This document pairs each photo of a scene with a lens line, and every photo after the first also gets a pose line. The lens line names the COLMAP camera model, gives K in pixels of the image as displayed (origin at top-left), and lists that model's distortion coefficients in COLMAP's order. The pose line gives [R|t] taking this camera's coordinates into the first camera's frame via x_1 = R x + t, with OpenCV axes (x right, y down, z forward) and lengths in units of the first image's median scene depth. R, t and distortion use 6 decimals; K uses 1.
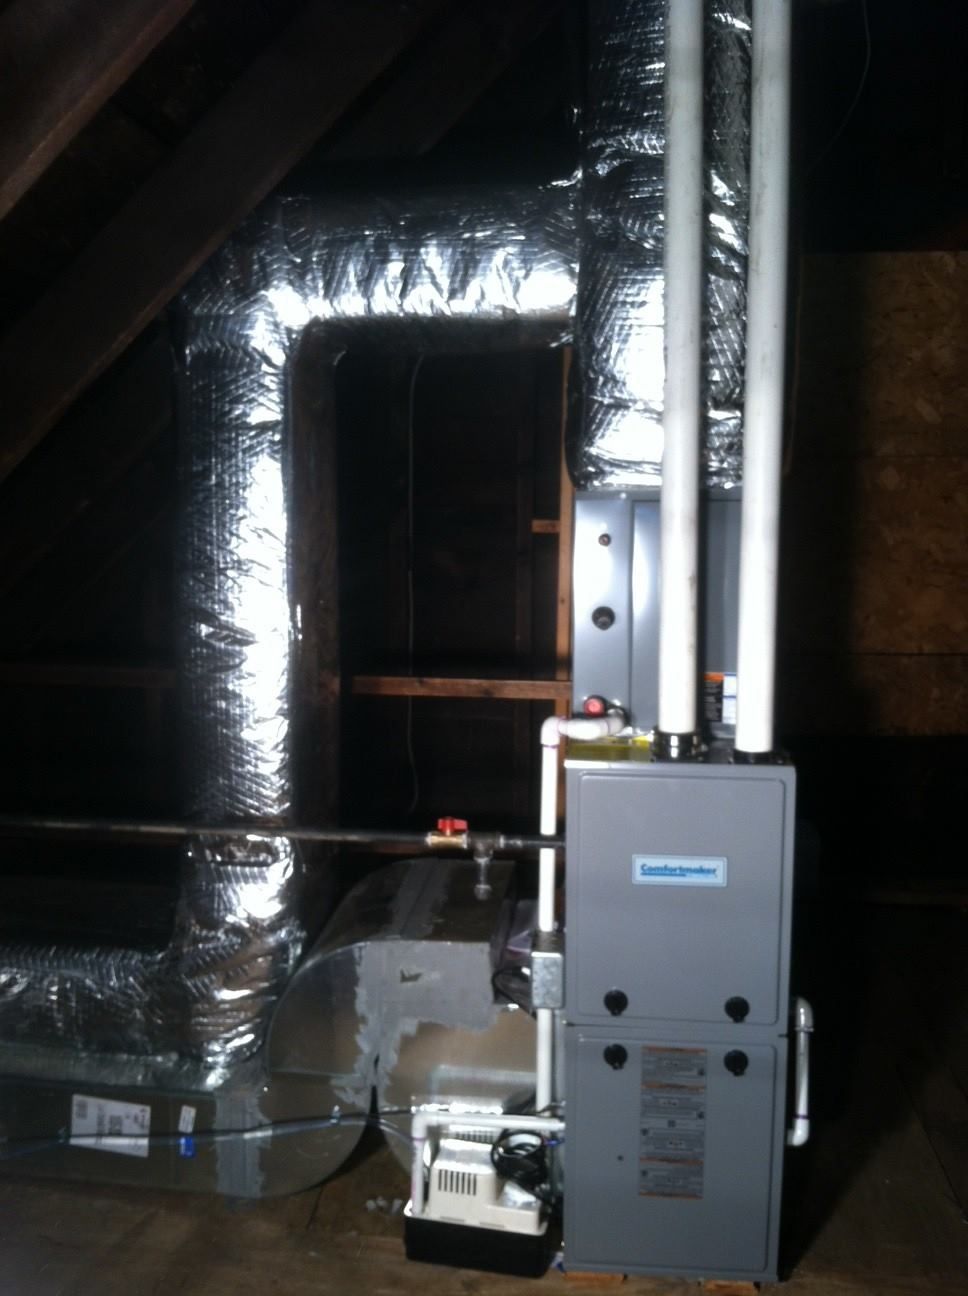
lens RADIAL K [[1287.1, 0, 508.6], [0, 1287.1, 647.4], [0, 0, 1]] dist [0.102044, -0.354900]
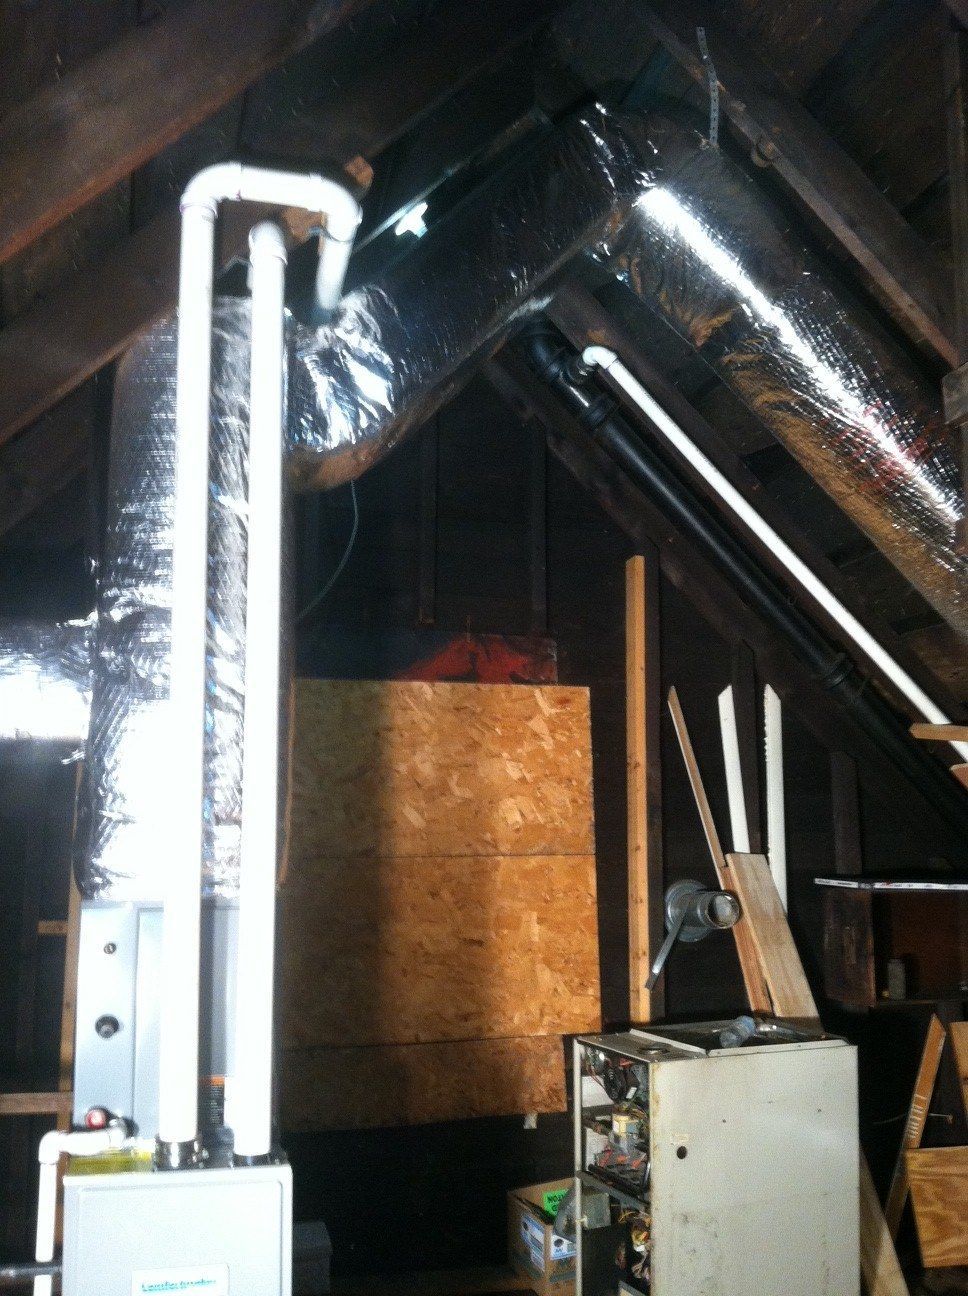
lens RADIAL K [[1287.1, 0, 508.6], [0, 1287.1, 647.4], [0, 0, 1]] dist [0.102044, -0.354900]
pose [[0.936121, 0.047317, 0.348480, 0.000290], [0.055297, 0.958777, -0.278728, -0.007689], [-0.347303, 0.280194, 0.894915, -0.114654]]
